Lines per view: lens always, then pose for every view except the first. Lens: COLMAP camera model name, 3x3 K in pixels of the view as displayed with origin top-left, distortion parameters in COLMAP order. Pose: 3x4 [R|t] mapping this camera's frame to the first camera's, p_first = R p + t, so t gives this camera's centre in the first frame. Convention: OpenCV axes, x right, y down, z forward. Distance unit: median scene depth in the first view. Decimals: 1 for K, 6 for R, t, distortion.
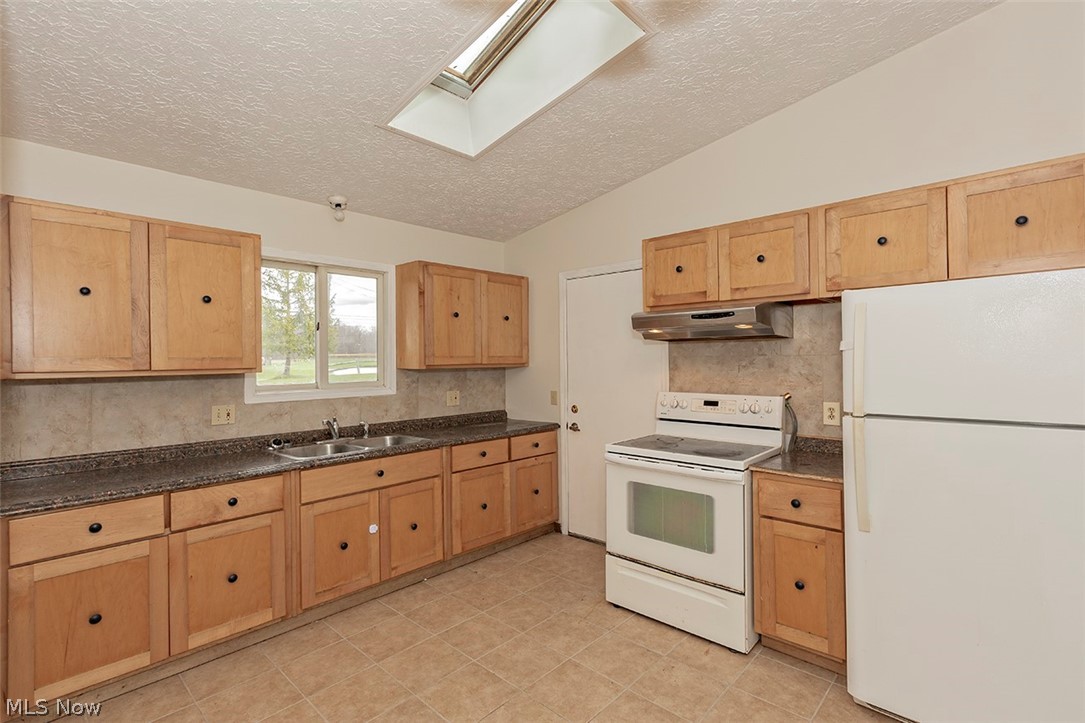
lens RADIAL K [[486.1, 0, 540.2], [0, 486.1, 353.9], [0, 0, 1]] dist [-0.000014, -0.000109]
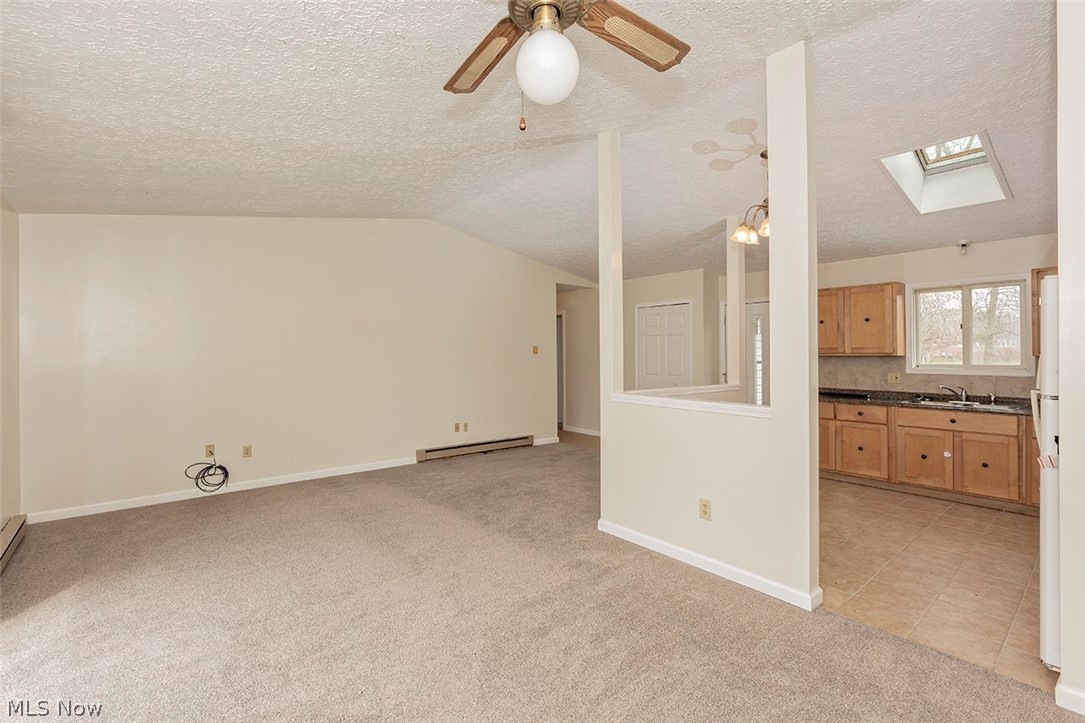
lens RADIAL K [[486.1, 0, 540.2], [0, 486.1, 353.9], [0, 0, 1]] dist [-0.000014, -0.000109]
pose [[-0.106381, 0.011304, -0.994261, 1.215888], [0.011621, 0.999881, 0.010125, -0.002491], [0.994258, -0.010477, -0.106499, -0.139240]]
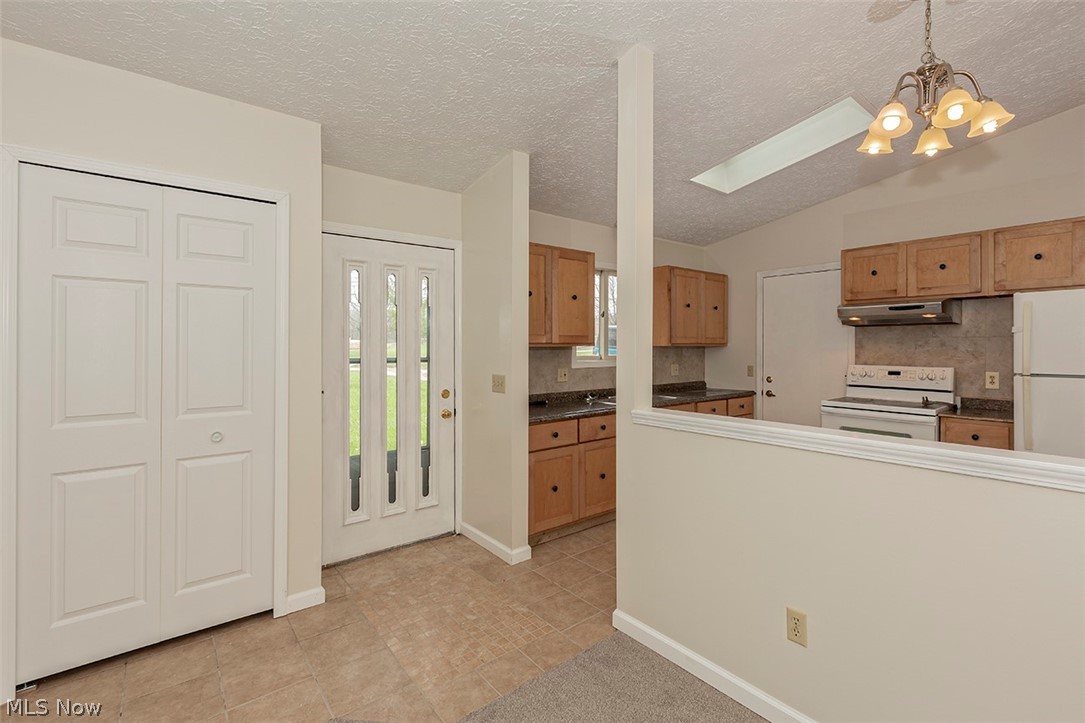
lens RADIAL K [[509.3, 0, 581.7], [0, 509.3, 342.8], [0, 0, 1]] dist [-0.004298, -0.000851]
pose [[0.997979, 0.006061, -0.063252, -0.442355], [-0.005665, 0.999963, 0.006435, 0.015823], [0.063289, -0.006064, 0.997977, -0.470666]]
